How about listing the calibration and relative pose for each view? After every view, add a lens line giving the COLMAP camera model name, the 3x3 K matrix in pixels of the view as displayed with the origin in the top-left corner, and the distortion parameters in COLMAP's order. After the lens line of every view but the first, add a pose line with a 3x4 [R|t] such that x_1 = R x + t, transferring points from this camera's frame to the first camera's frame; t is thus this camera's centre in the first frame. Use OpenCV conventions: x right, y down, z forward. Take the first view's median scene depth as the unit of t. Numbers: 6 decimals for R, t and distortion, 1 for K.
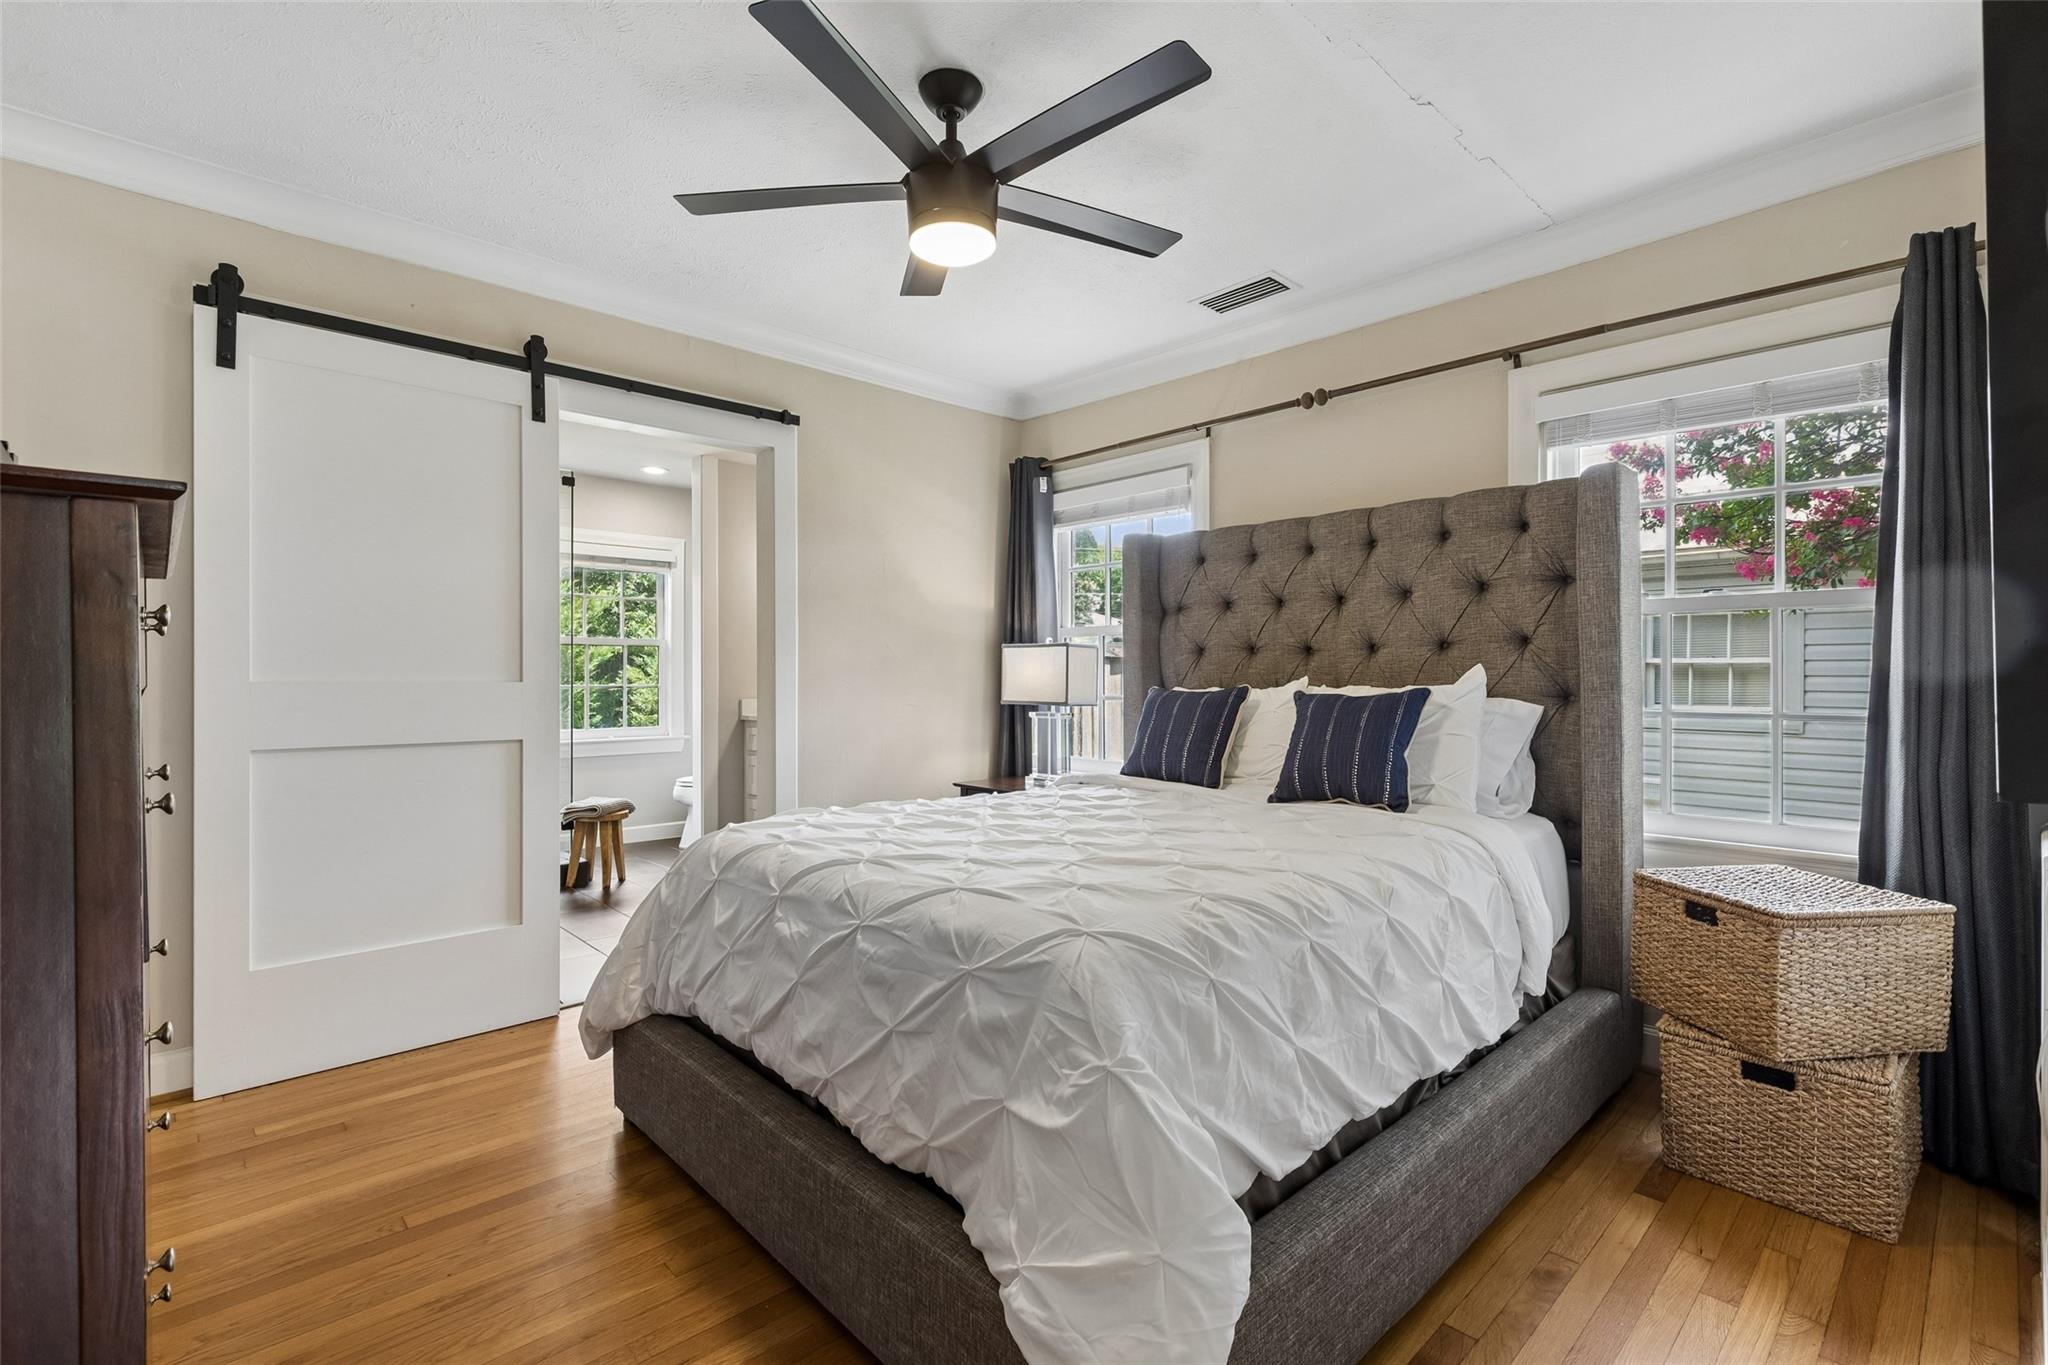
lens RADIAL K [[926.5, 0, 1021.2], [0, 926.5, 684.3], [0, 0, 1]] dist [0.009007, 0.000048]
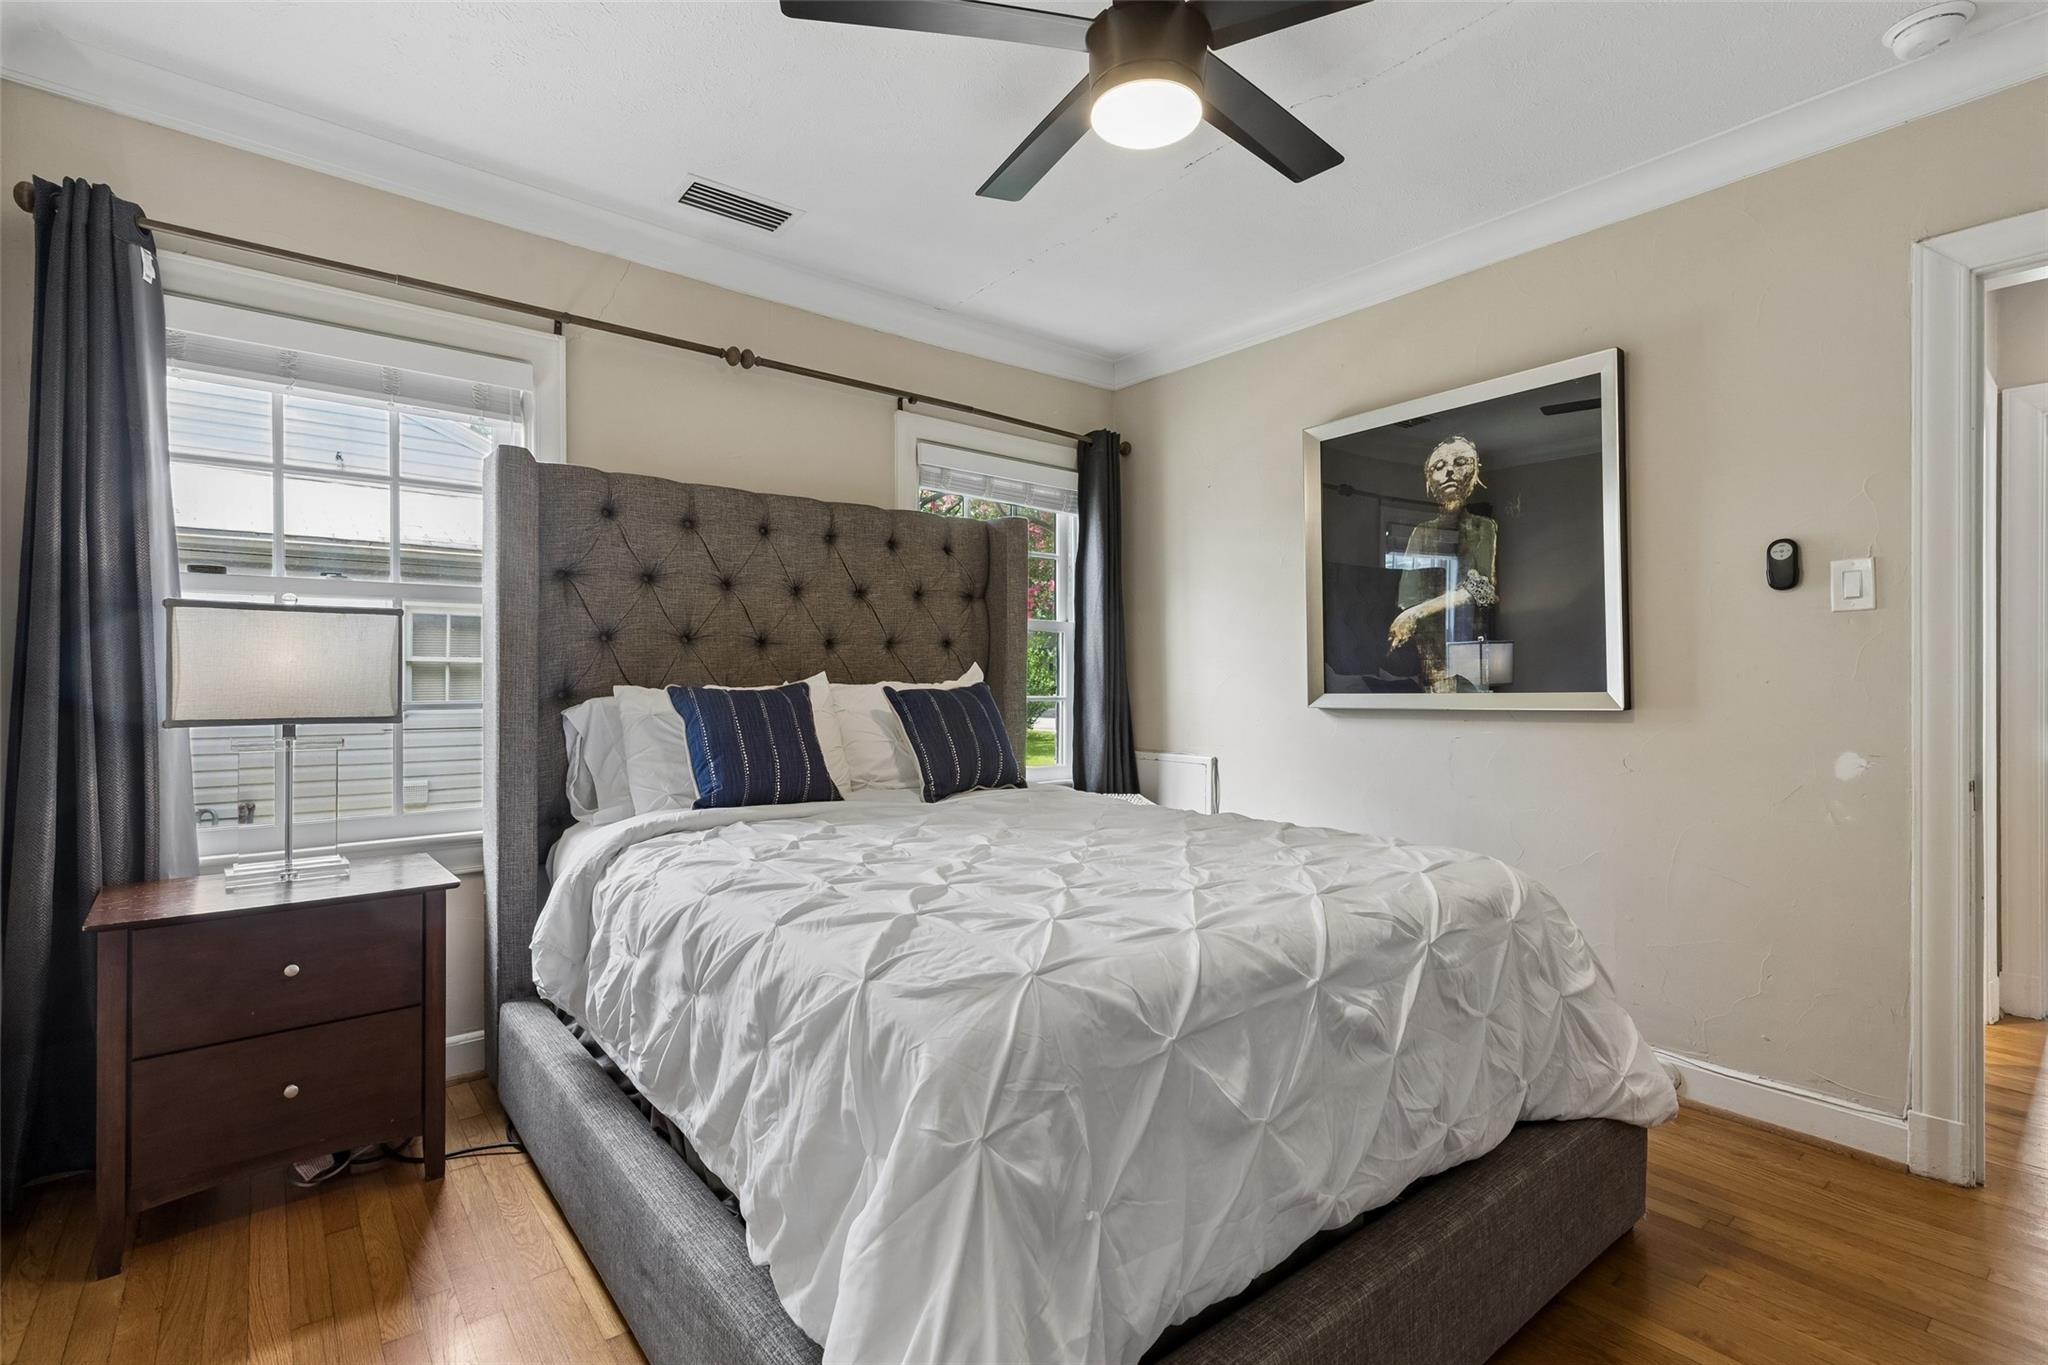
lens RADIAL K [[926.5, 0, 1022.9], [0, 926.5, 694.3], [0, 0, 1]] dist [0.009007, 0.000048]
pose [[0.070573, -0.017145, 0.997359, -0.570066], [0.006043, 0.999841, 0.016760, 0.000047], [-0.997488, 0.004845, 0.070666, 0.691052]]
